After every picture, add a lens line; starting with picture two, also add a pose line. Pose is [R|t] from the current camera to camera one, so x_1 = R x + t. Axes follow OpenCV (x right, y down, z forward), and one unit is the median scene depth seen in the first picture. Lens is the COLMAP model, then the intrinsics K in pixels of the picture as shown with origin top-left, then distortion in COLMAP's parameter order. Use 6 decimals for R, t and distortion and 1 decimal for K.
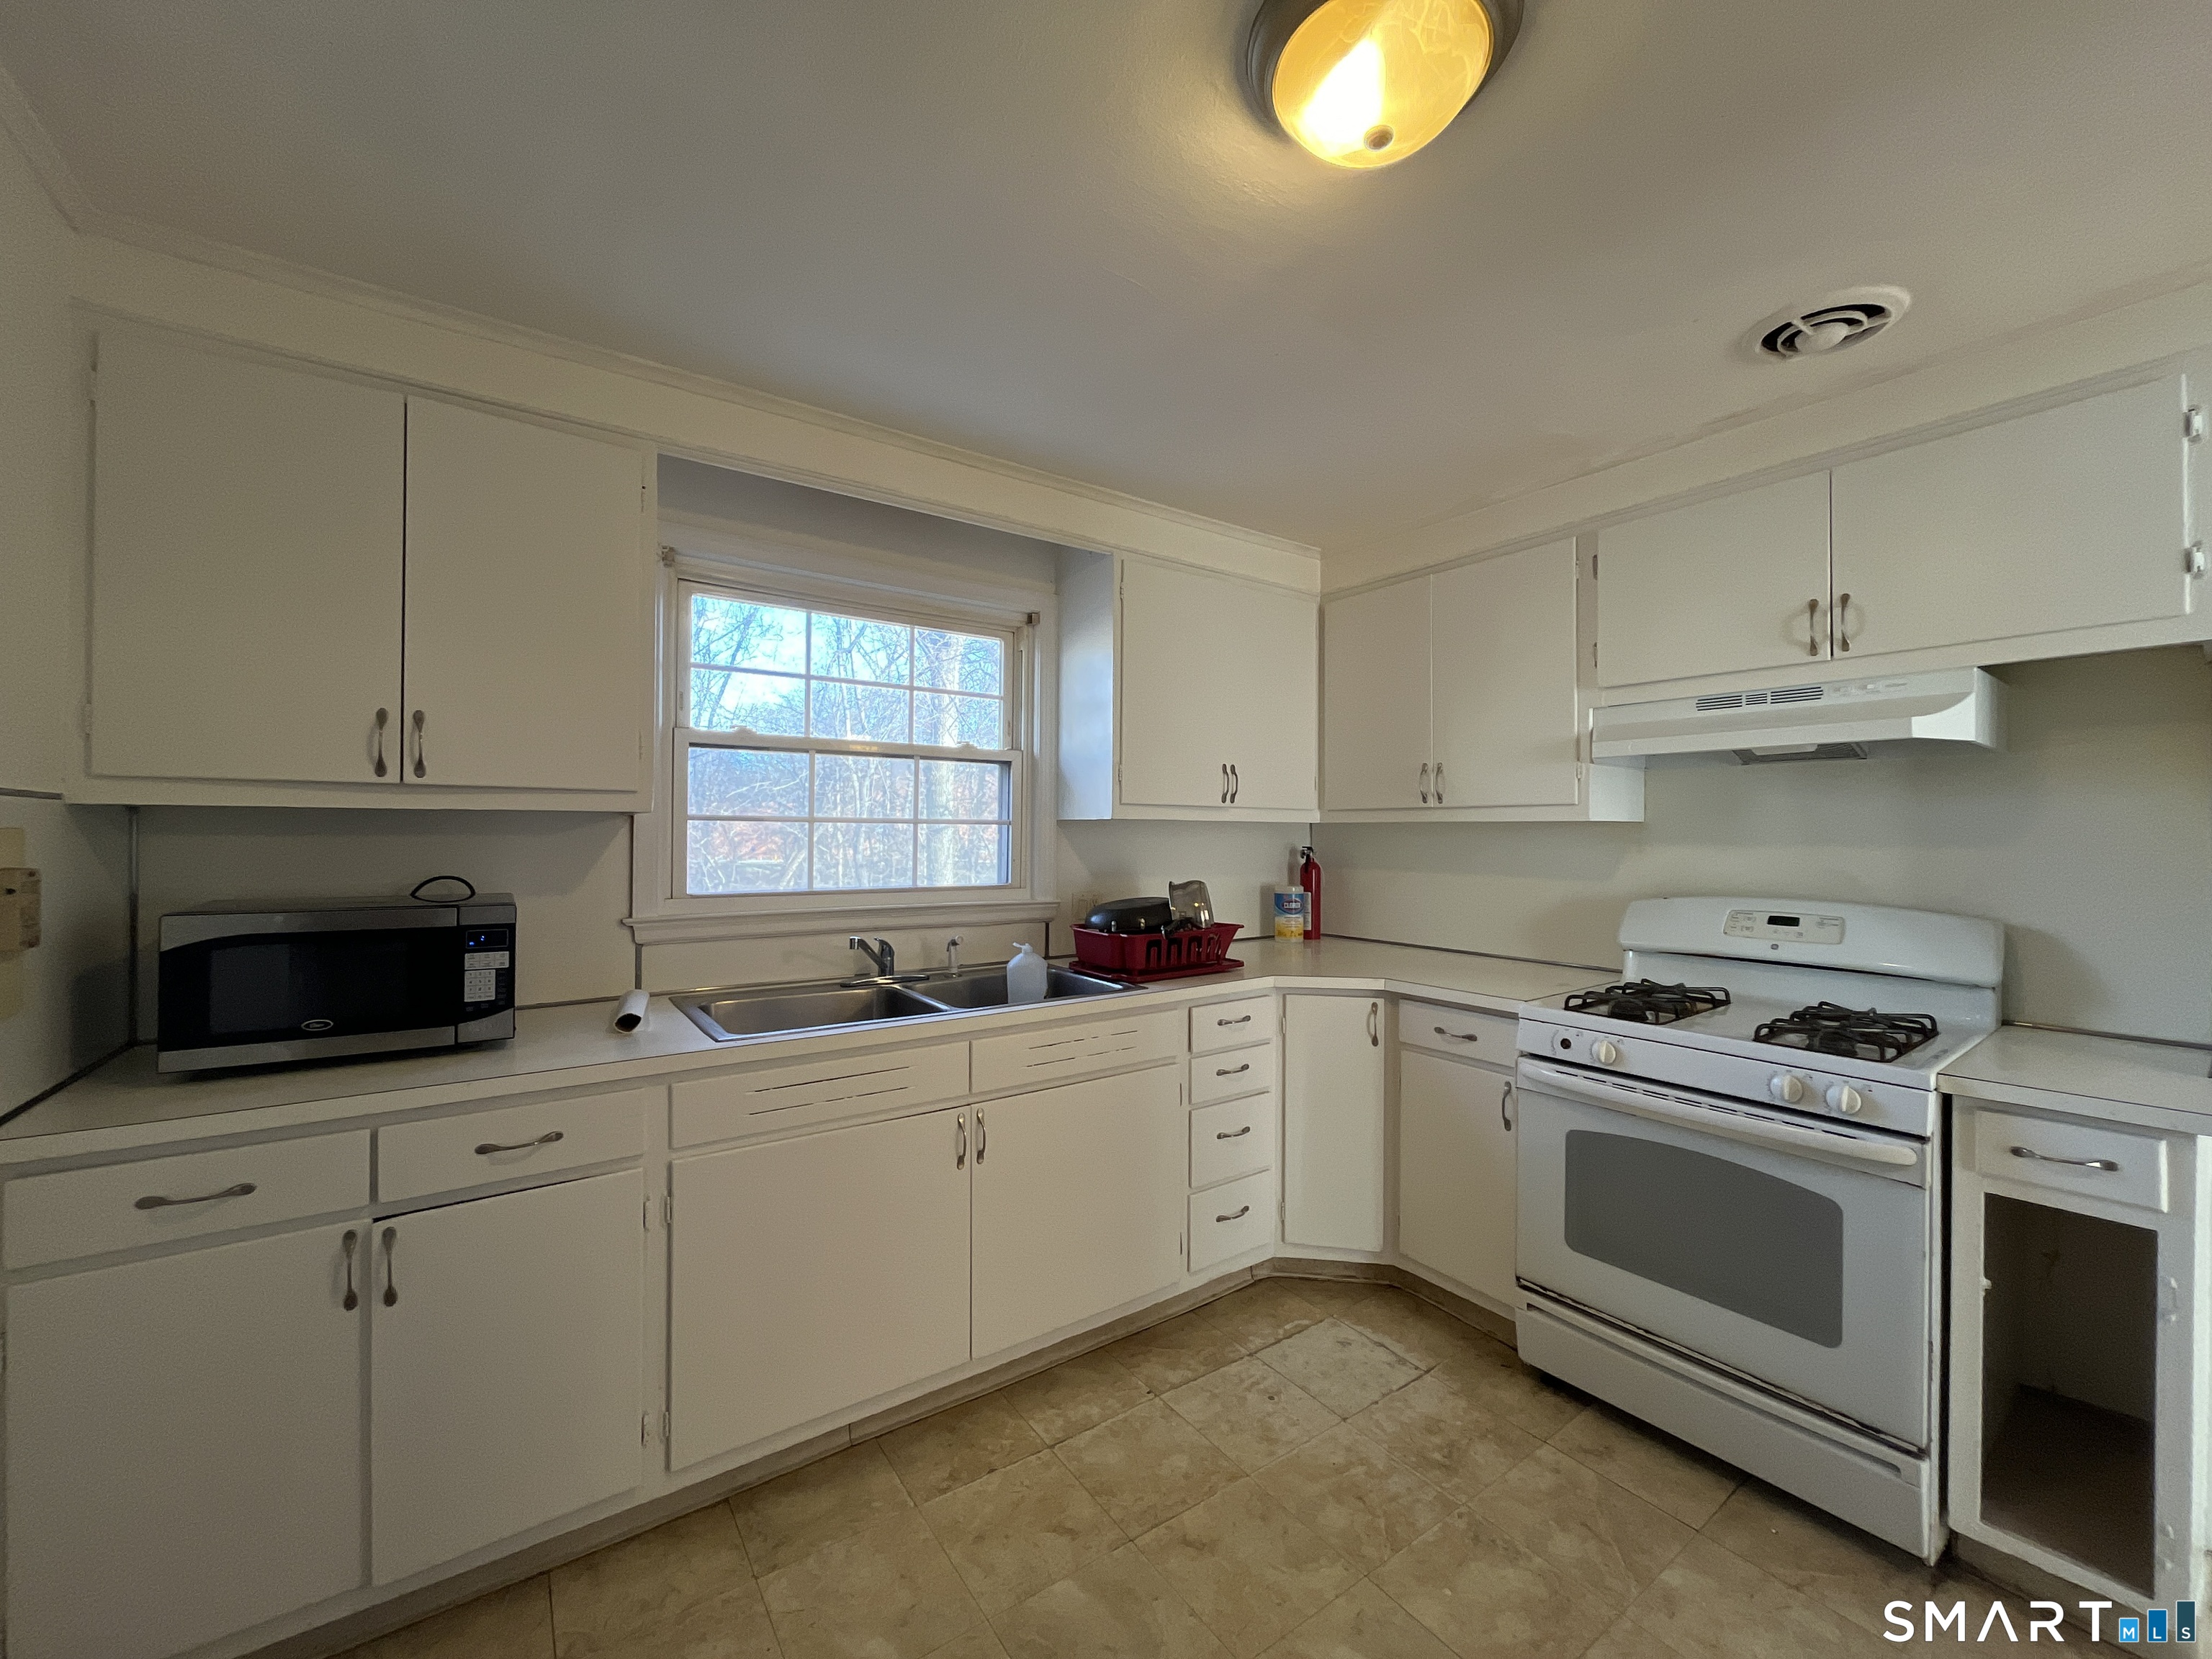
lens RADIAL K [[883.5, 0, 1111.1], [0, 883.5, 827.3], [0, 0, 1]] dist [-0.003795, -0.000500]
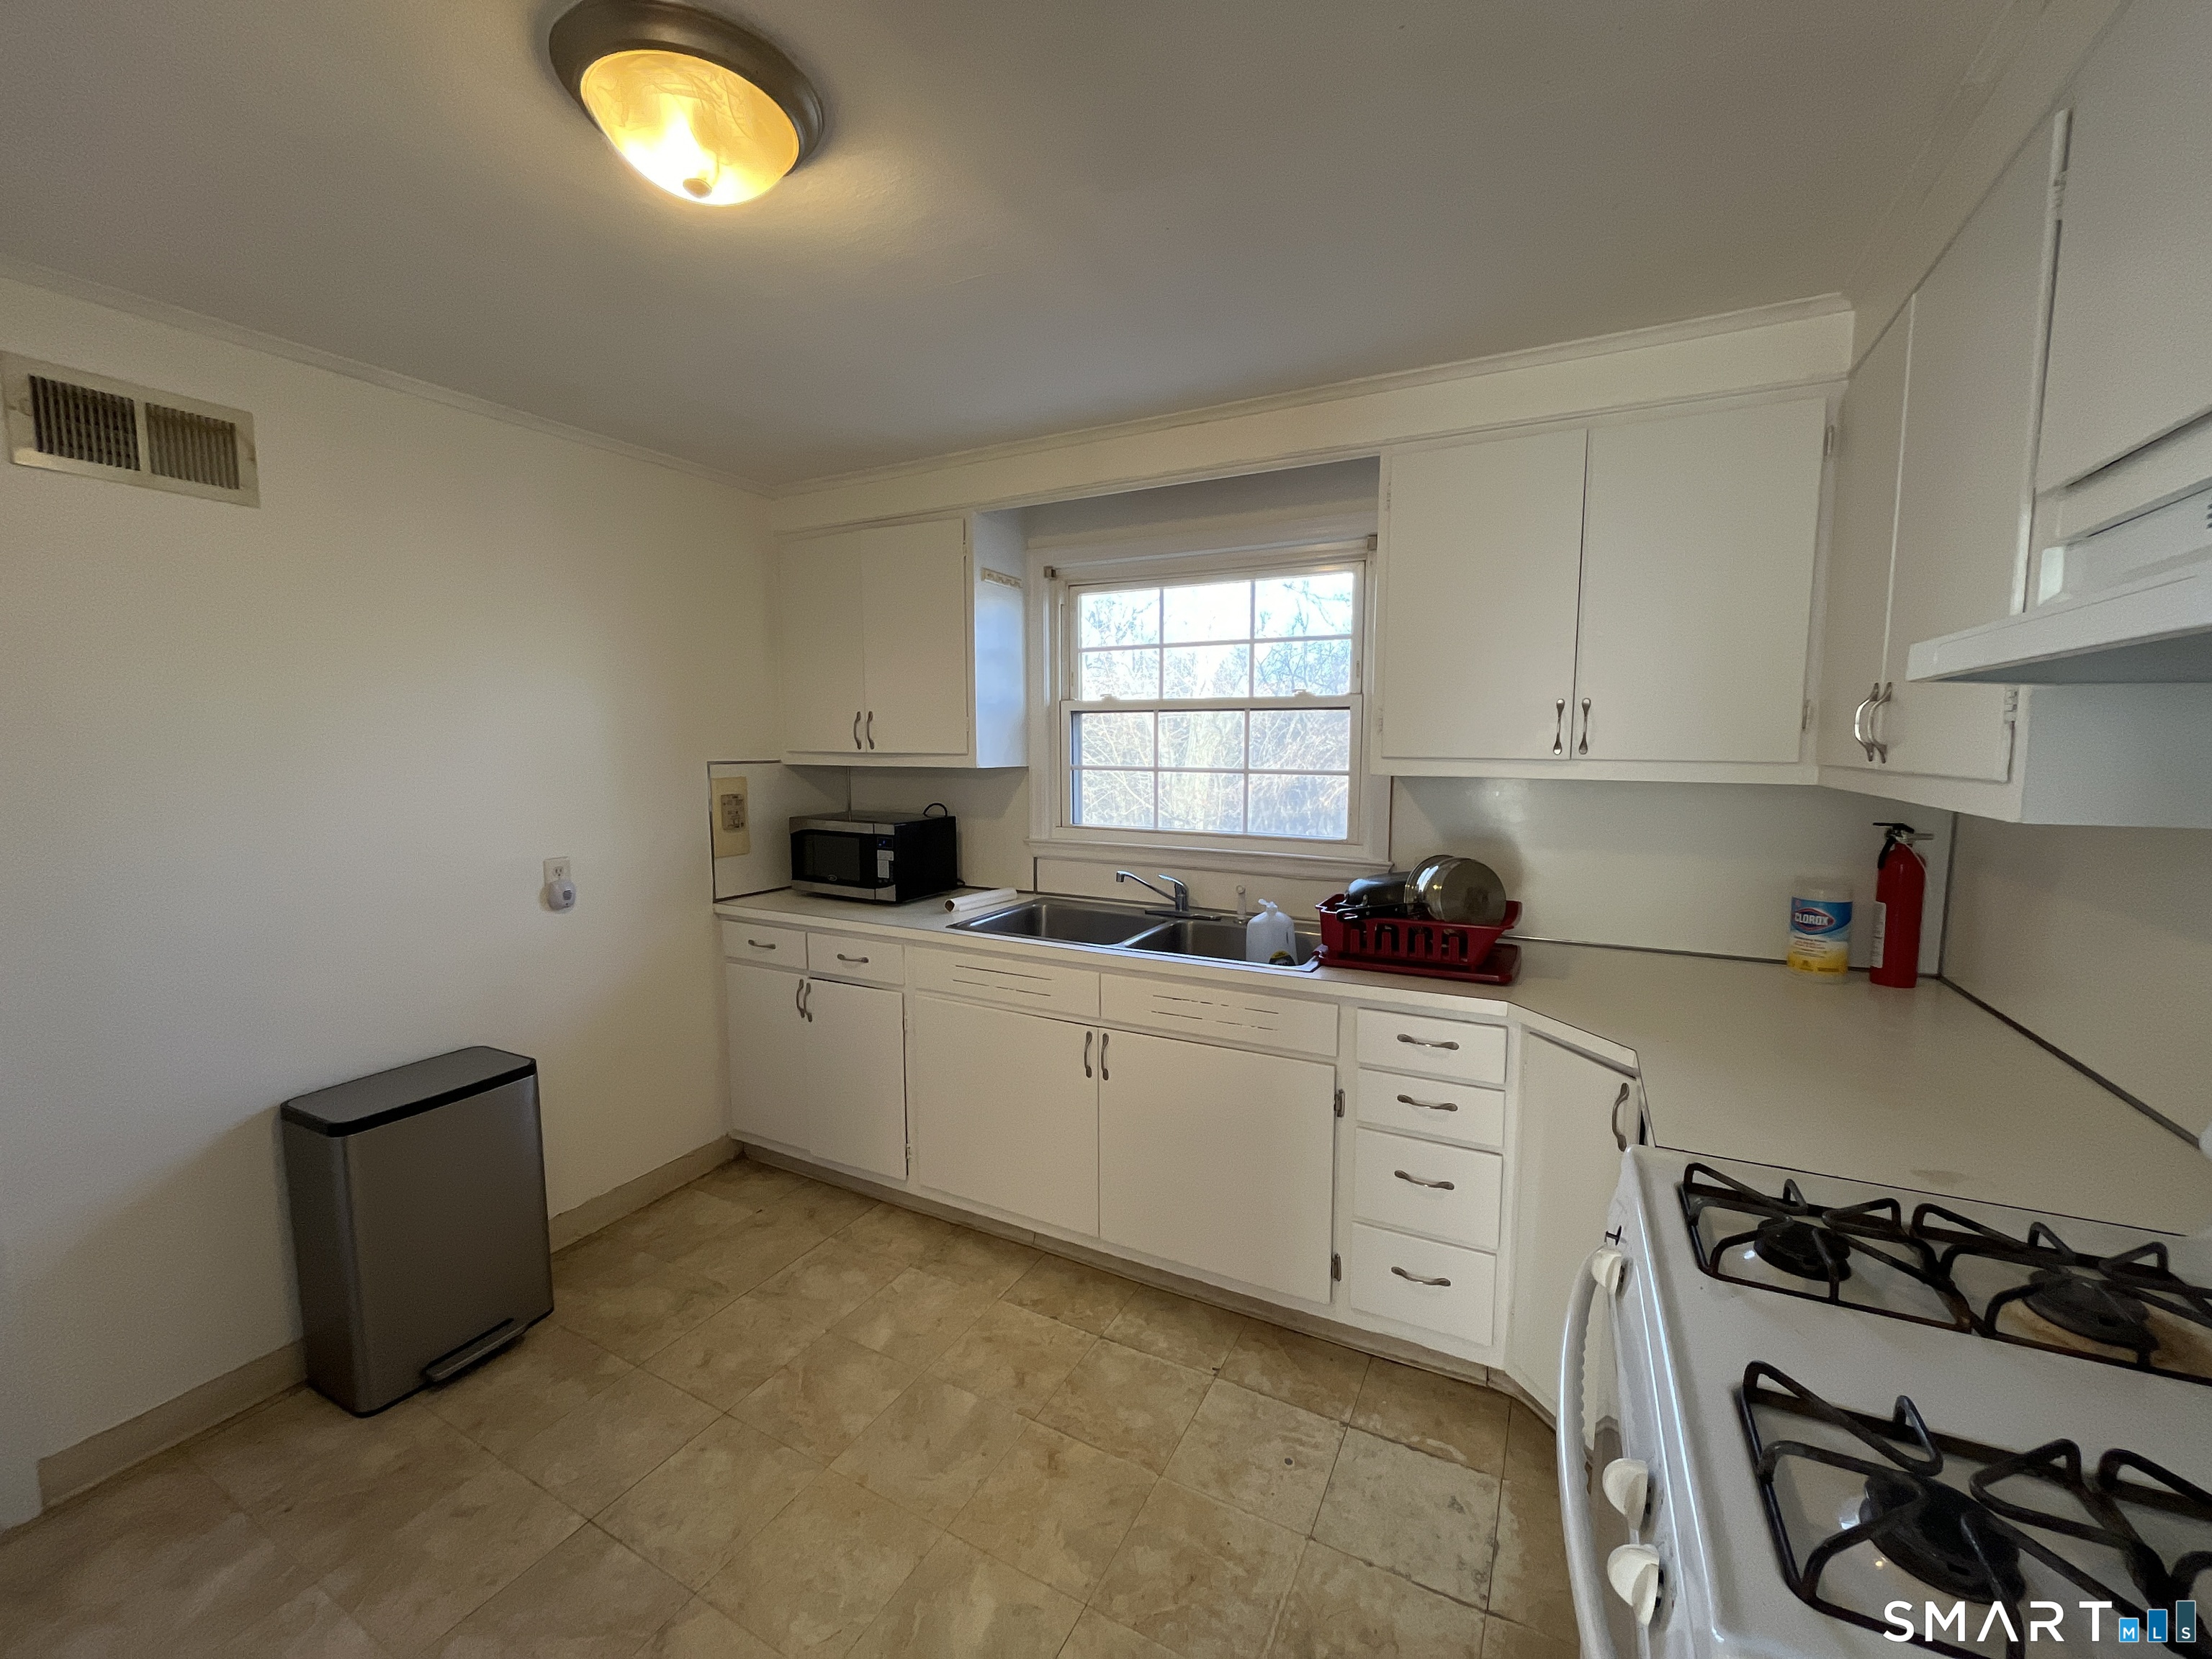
lens RADIAL K [[883.5, 0, 1110.0], [0, 883.5, 829.6], [0, 0, 1]] dist [-0.003795, -0.000500]
pose [[0.452794, 0.084292, -0.887622, 0.827556], [0.004926, 0.995270, 0.097027, -0.052860], [0.891602, -0.048306, 0.450236, 0.494119]]
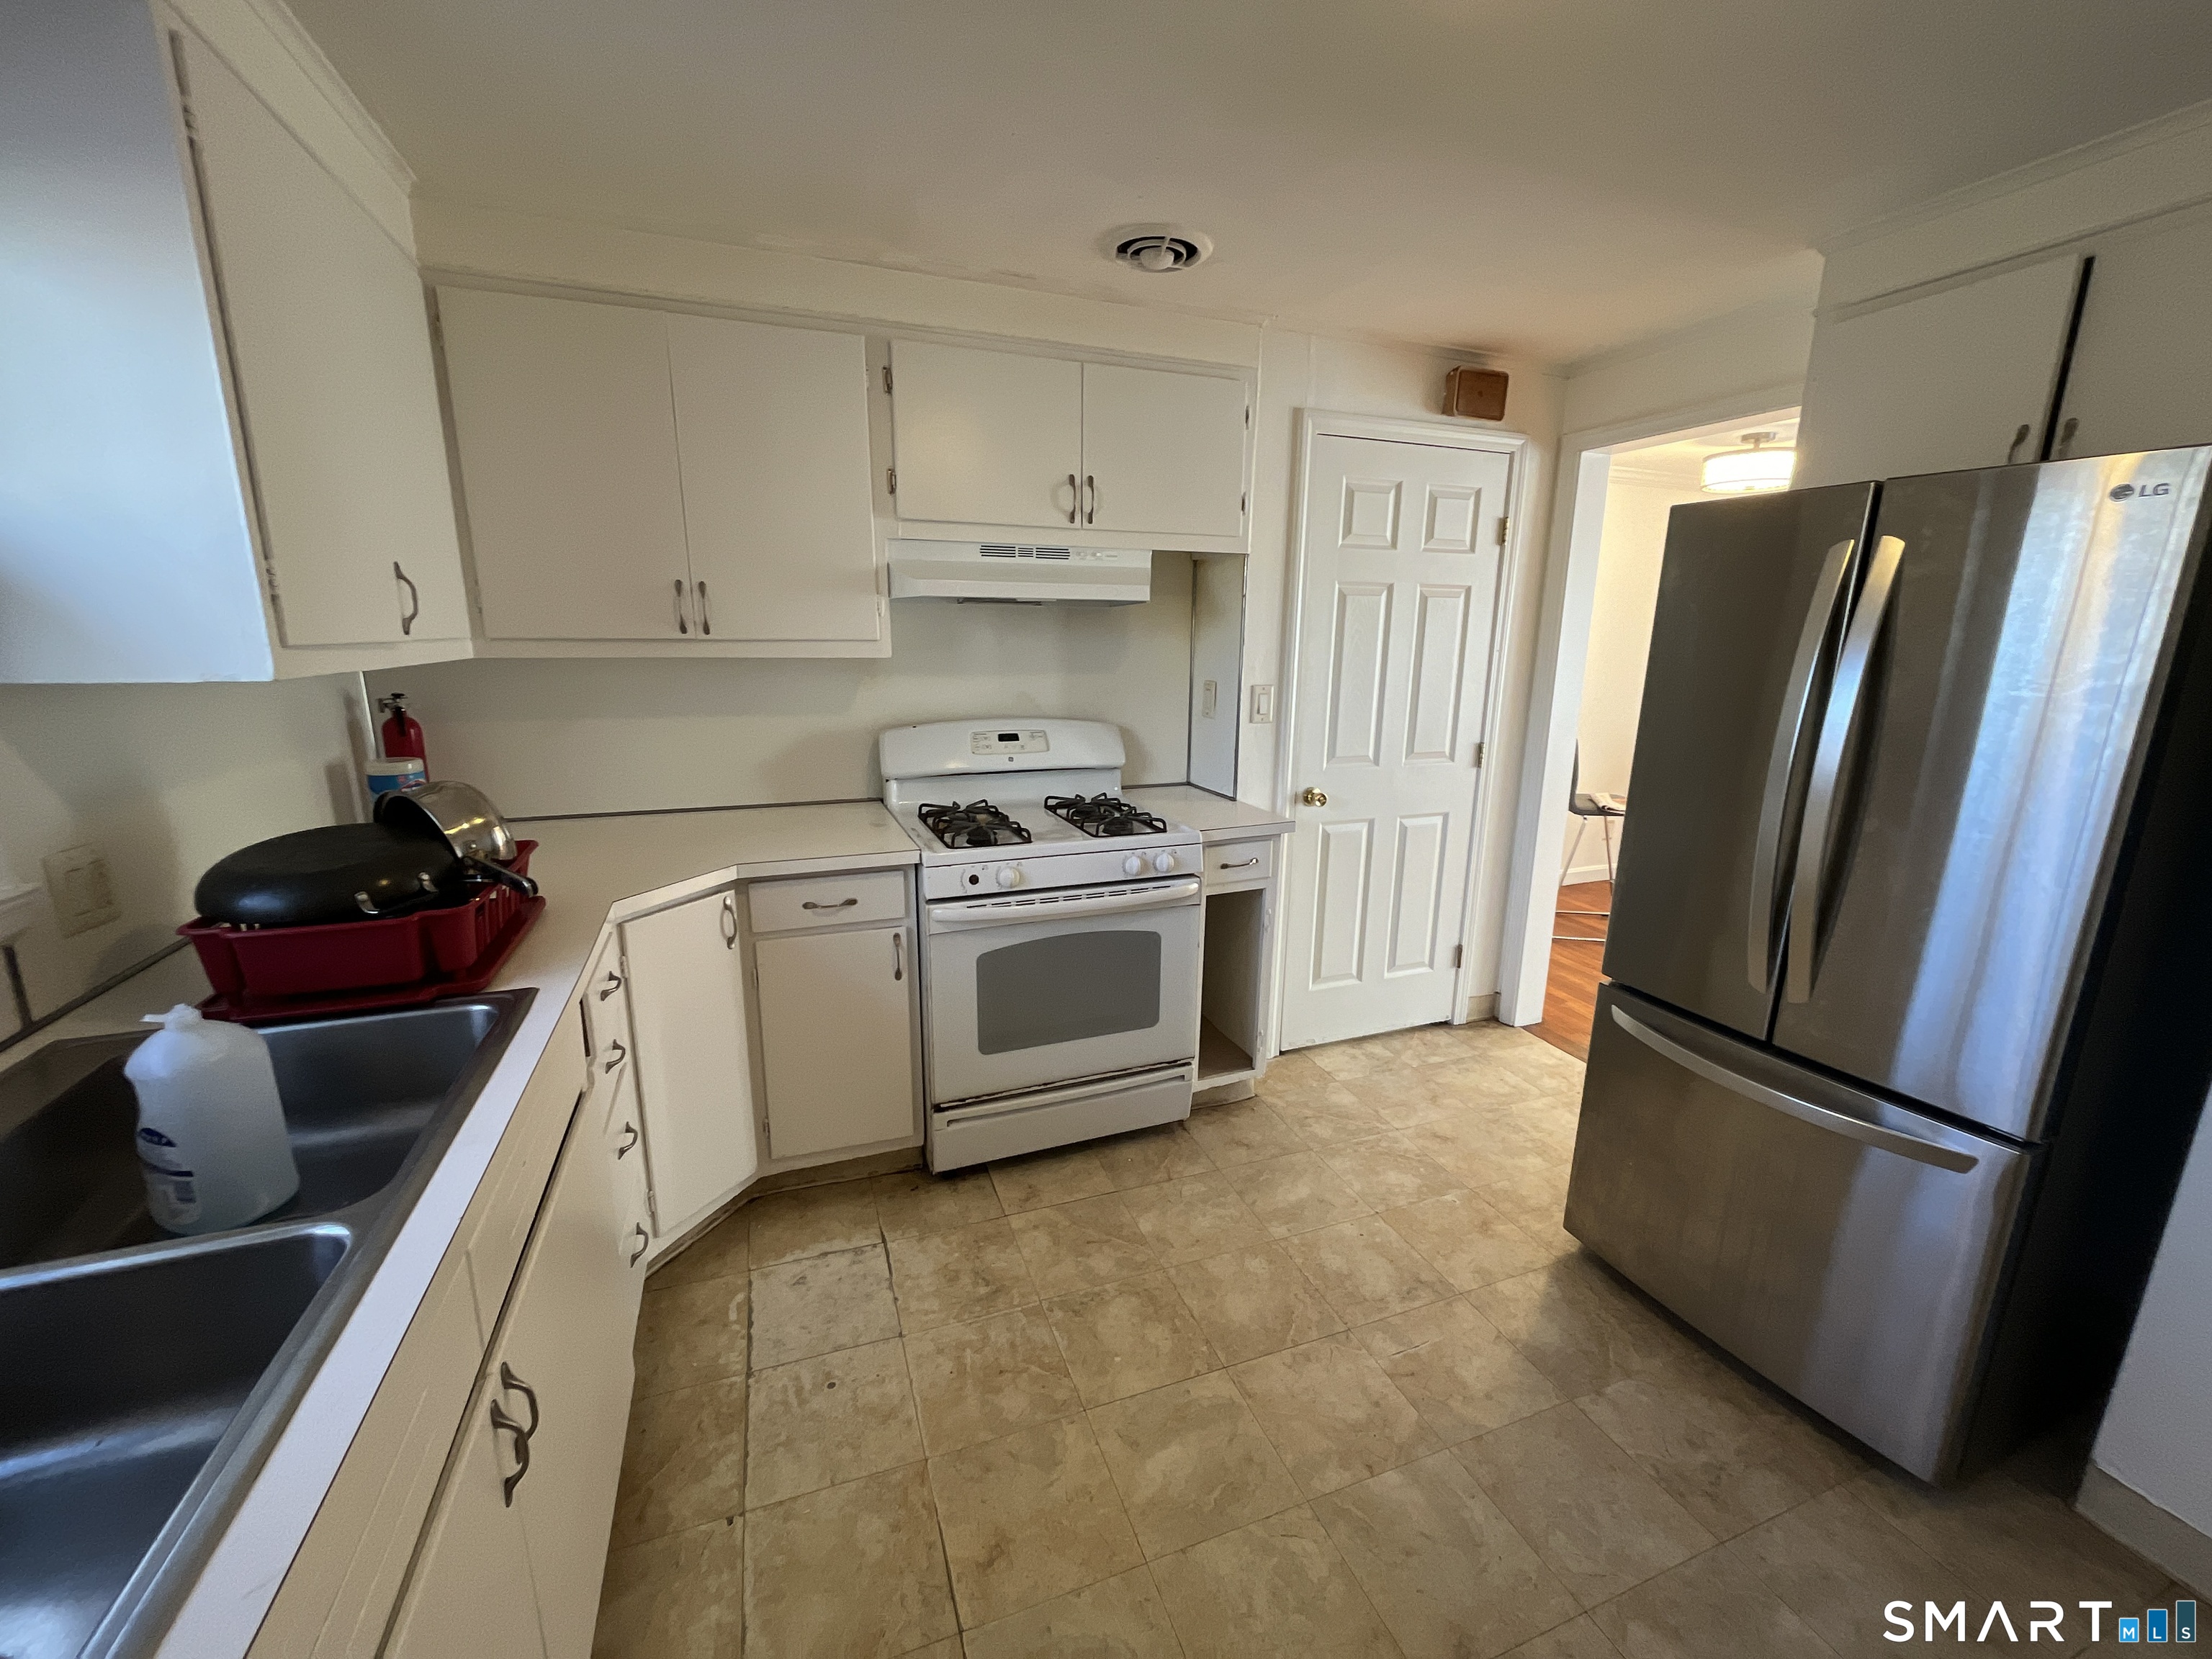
lens RADIAL K [[883.5, 0, 1106.5], [0, 883.5, 827.6], [0, 0, 1]] dist [-0.003795, -0.000500]
pose [[0.249052, -0.217428, 0.943768, -0.430863], [-0.016858, 0.973353, 0.228692, -0.060812], [-0.968343, -0.072867, 0.238750, 0.597574]]
